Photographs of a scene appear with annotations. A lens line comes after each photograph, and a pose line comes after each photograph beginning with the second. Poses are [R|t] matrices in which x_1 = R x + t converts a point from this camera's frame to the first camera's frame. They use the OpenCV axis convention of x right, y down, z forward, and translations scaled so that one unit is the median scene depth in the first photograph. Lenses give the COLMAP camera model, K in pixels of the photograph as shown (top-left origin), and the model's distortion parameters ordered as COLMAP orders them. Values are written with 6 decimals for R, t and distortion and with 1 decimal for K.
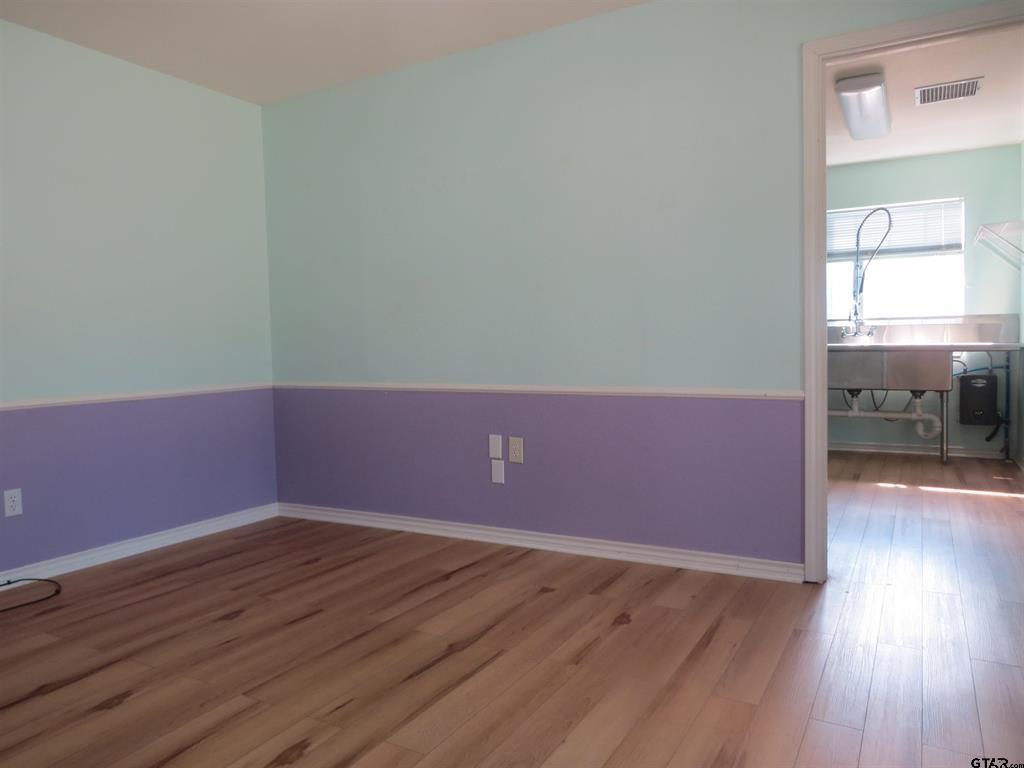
lens RADIAL K [[724.1, 0, 514.1], [0, 724.1, 380.9], [0, 0, 1]] dist [-0.030554, 0.006434]
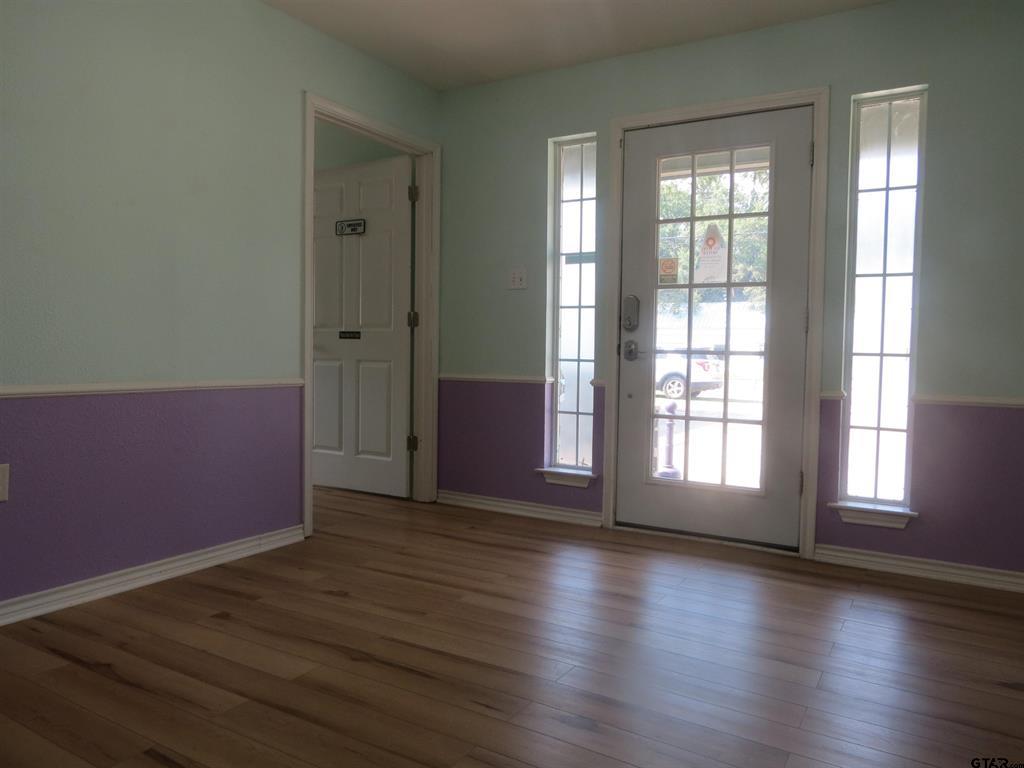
lens RADIAL K [[724.1, 0, 514.1], [0, 724.1, 380.9], [0, 0, 1]] dist [-0.030554, 0.006434]
pose [[0.022211, -0.019926, 0.999555, -0.790378], [0.031888, 0.999307, 0.019212, 0.005982], [-0.999245, 0.031447, 0.022831, 0.623593]]
